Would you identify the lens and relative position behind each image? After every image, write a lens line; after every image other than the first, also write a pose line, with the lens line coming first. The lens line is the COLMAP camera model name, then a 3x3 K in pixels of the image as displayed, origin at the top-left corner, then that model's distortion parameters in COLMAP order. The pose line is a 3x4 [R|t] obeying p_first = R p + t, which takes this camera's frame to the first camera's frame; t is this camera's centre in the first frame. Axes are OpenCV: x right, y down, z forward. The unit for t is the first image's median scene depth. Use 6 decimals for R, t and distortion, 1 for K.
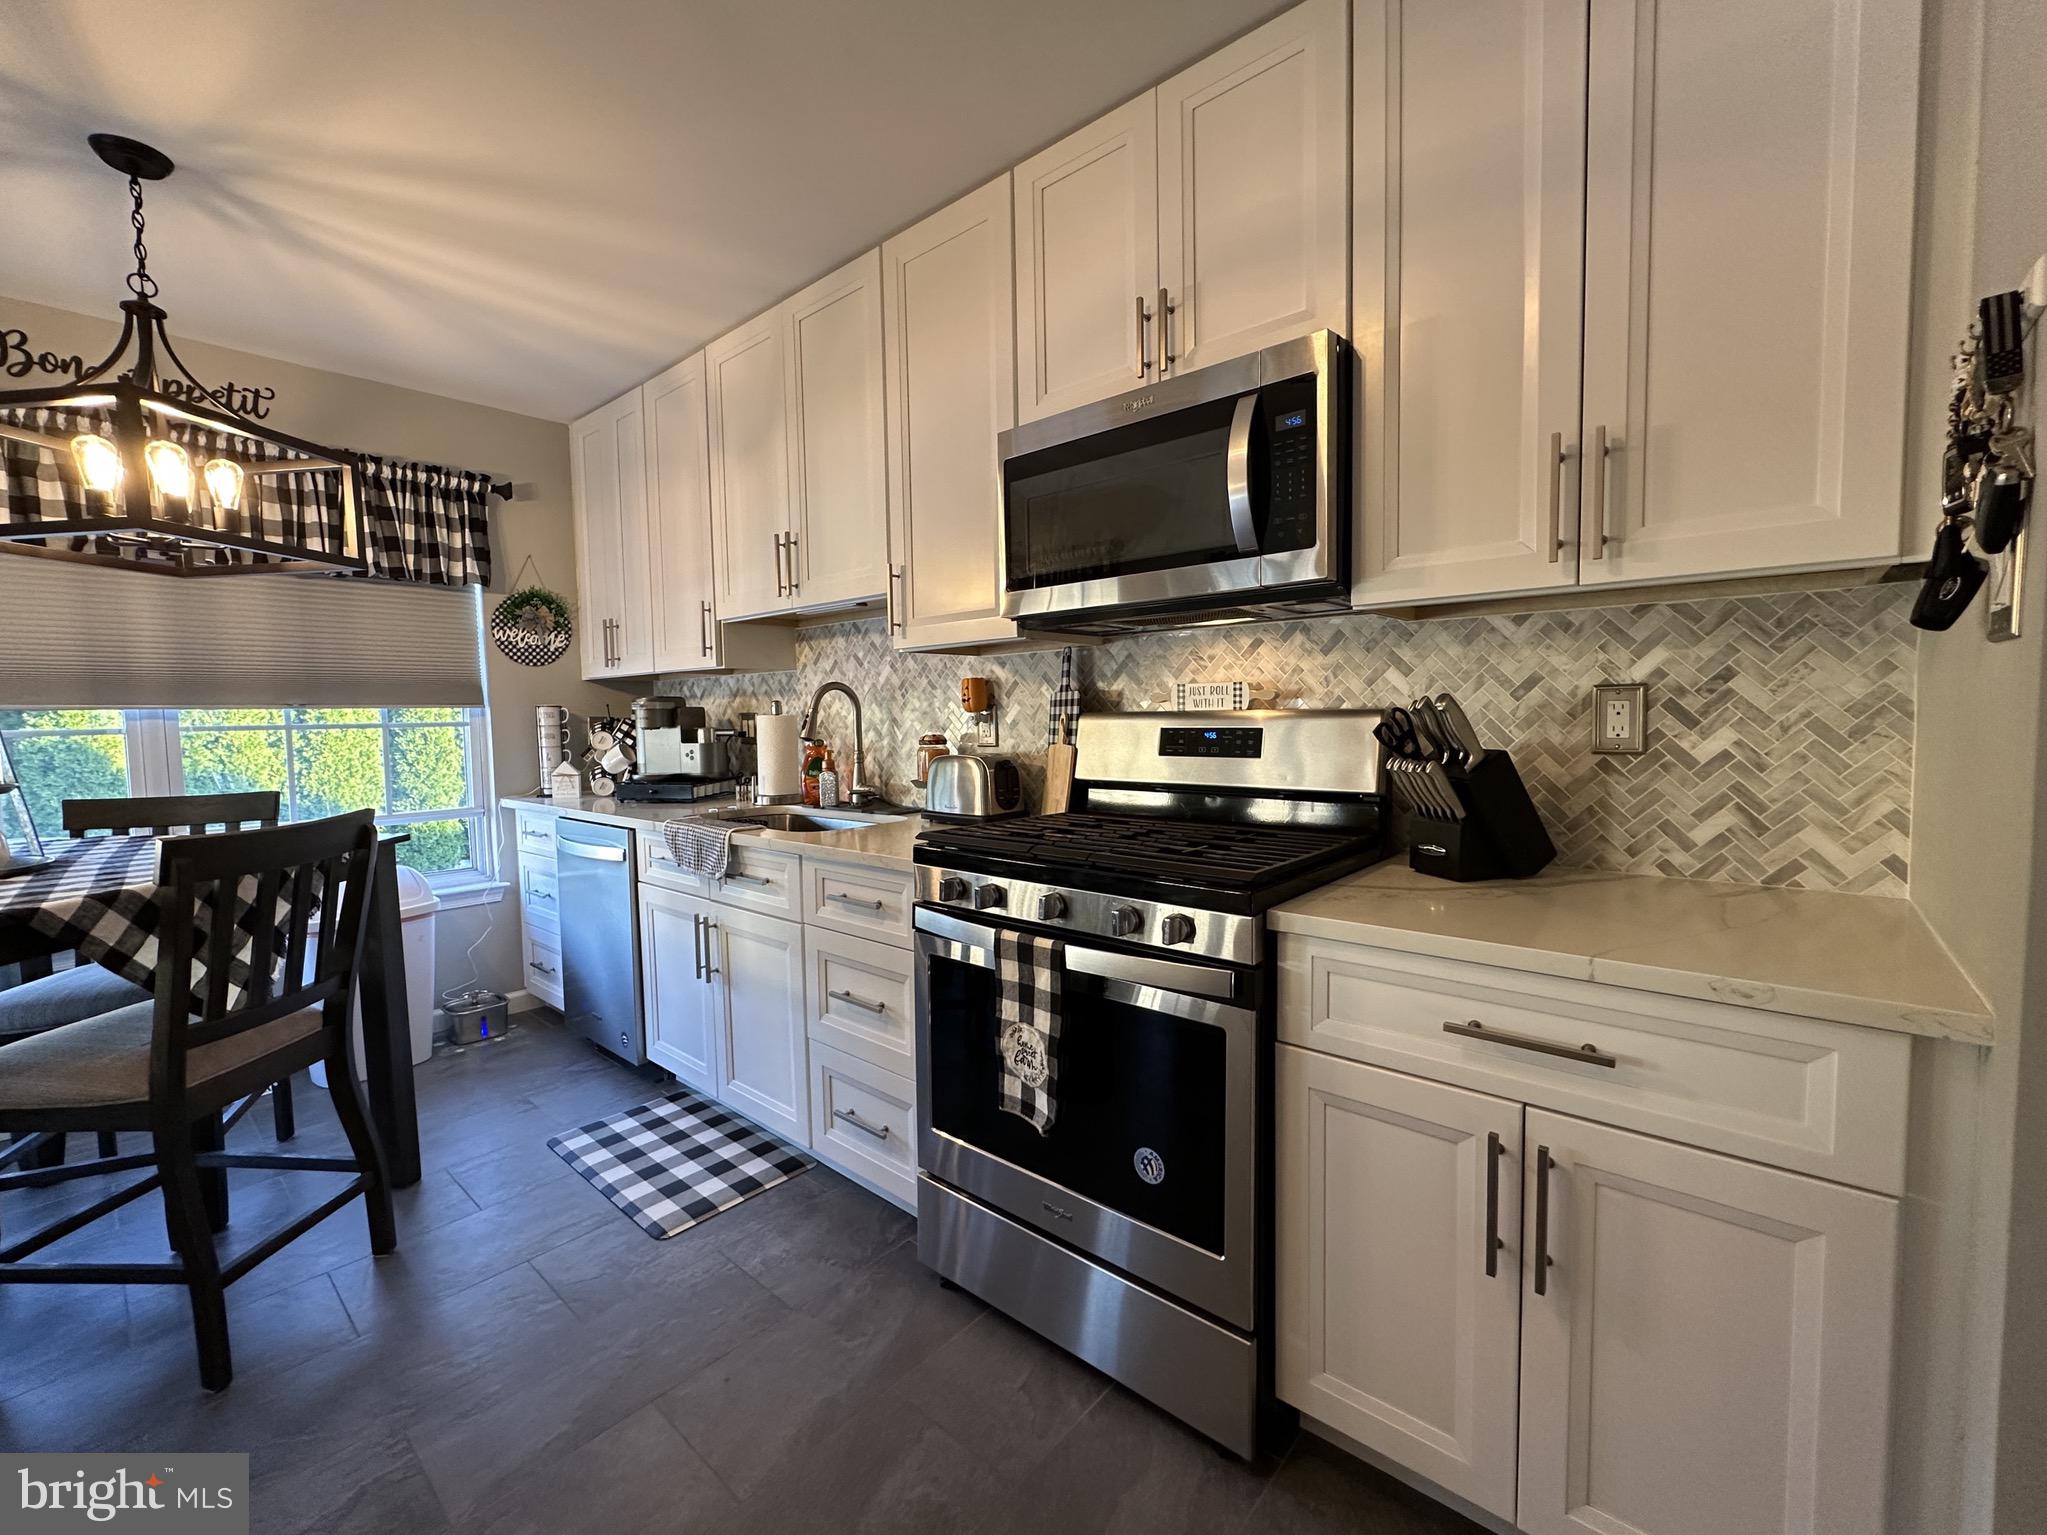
lens RADIAL K [[867.0, 0, 1013.4], [0, 867.0, 765.9], [0, 0, 1]] dist [0.006343, 0.000905]
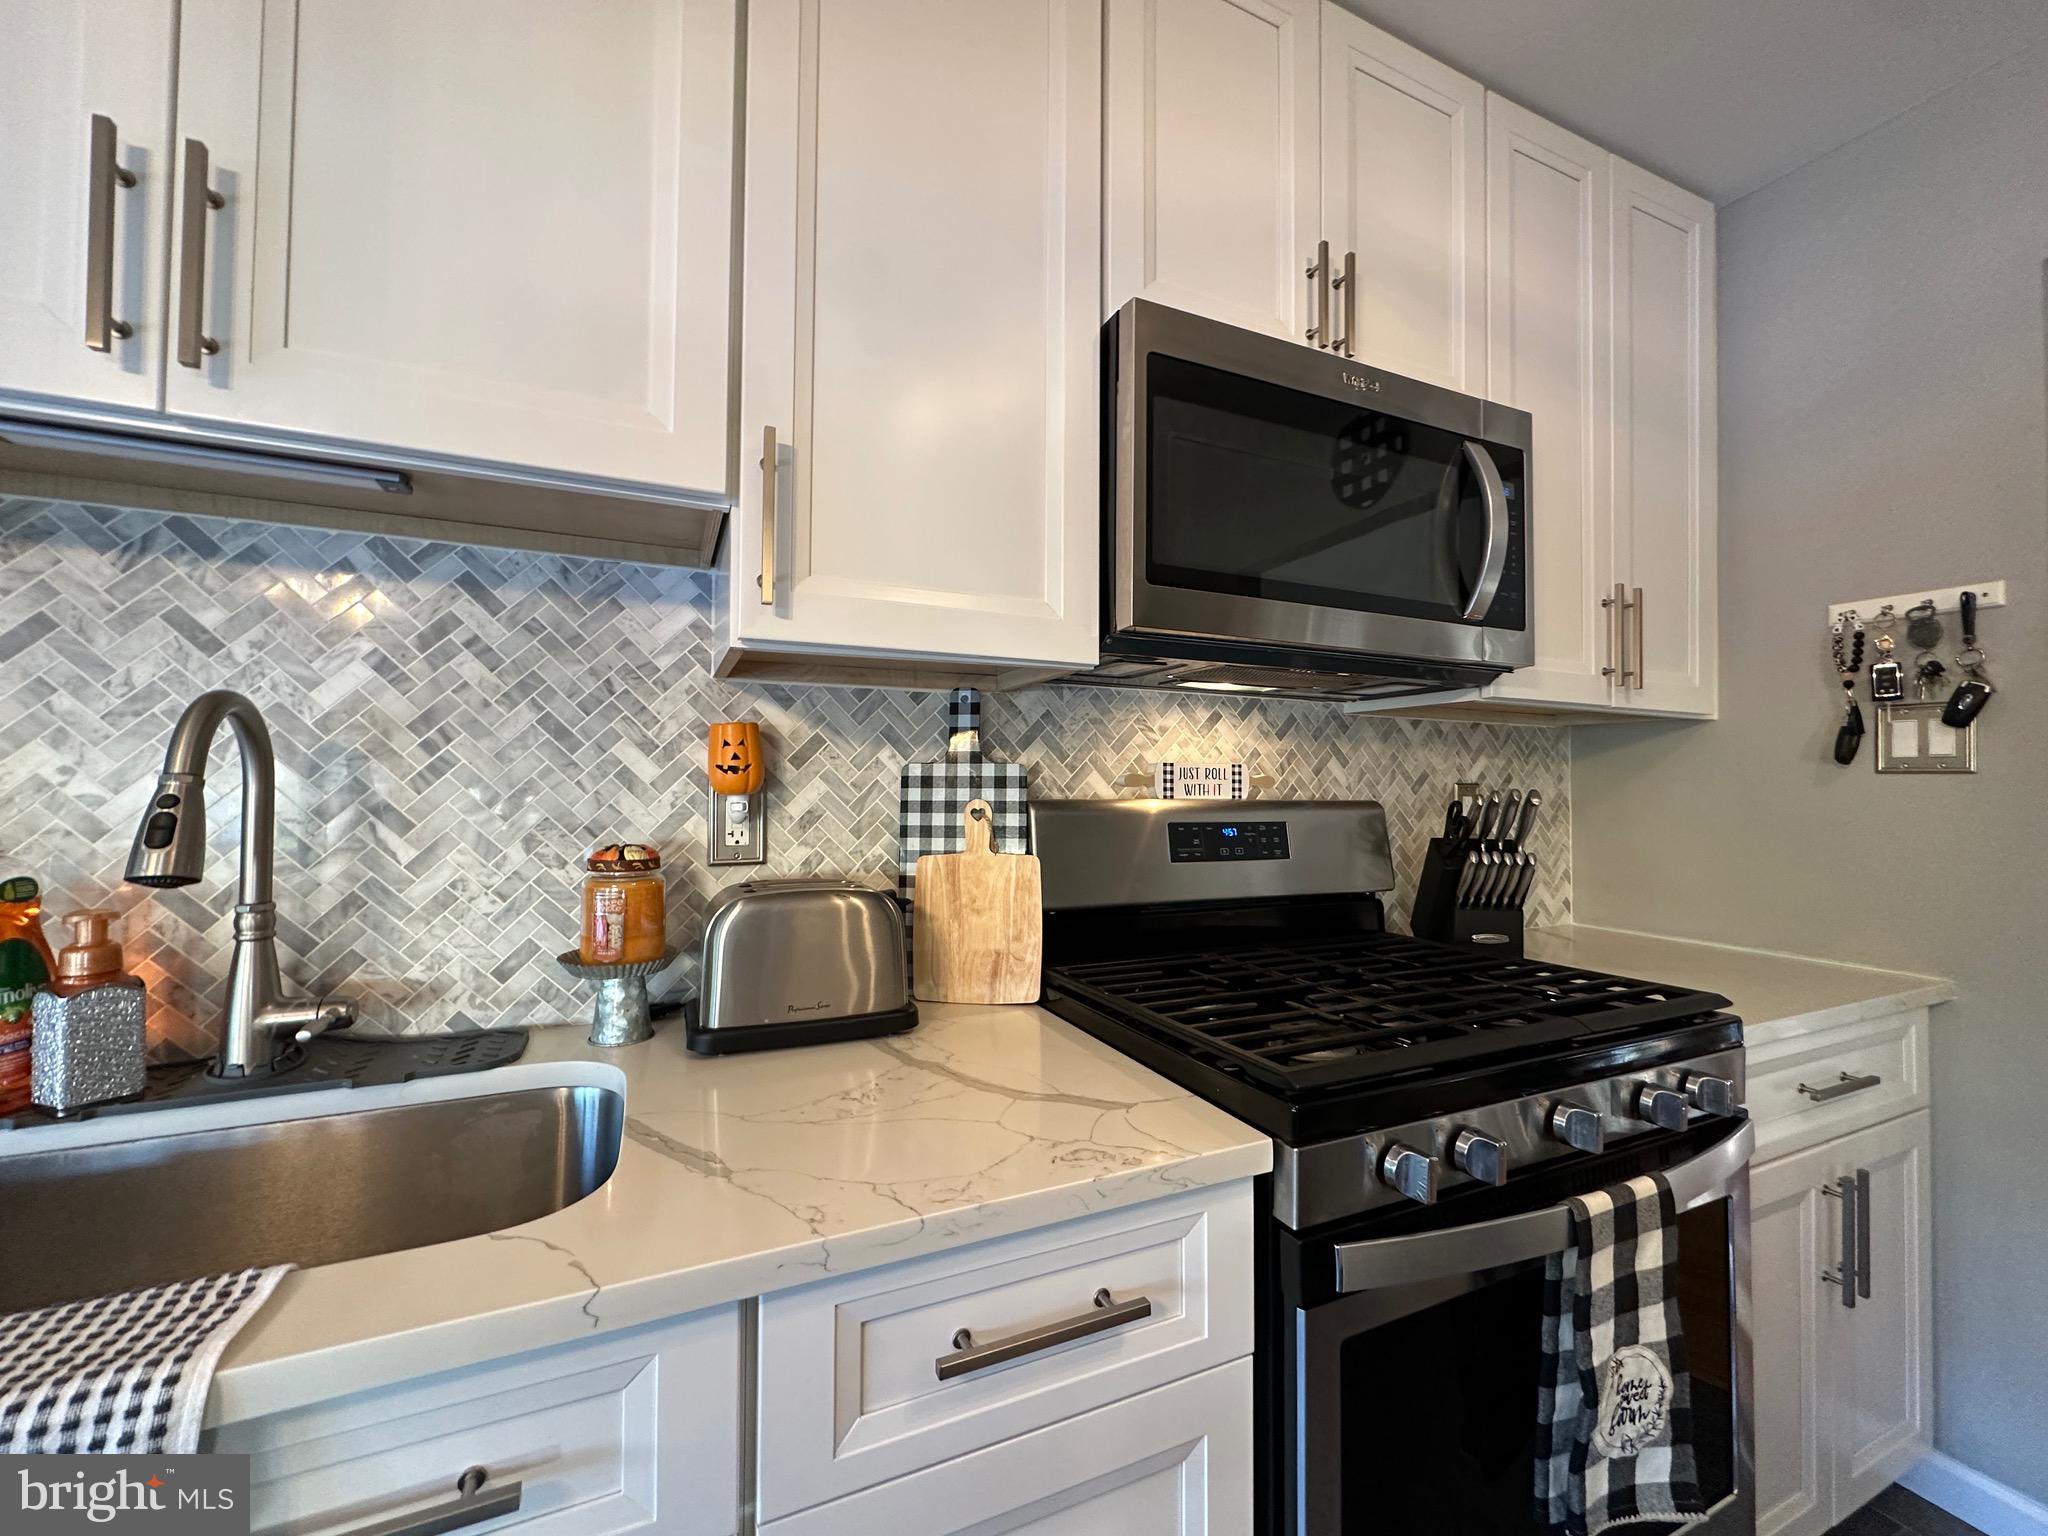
lens RADIAL K [[822.2, 0, 1023.8], [0, 822.2, 766.7], [0, 0, 1]] dist [-0.001529, -0.000047]
pose [[0.399454, 0.039426, 0.915905, -0.381205], [0.039748, 0.997390, -0.060269, -0.041635], [-0.915891, 0.060480, 0.396845, 0.647693]]
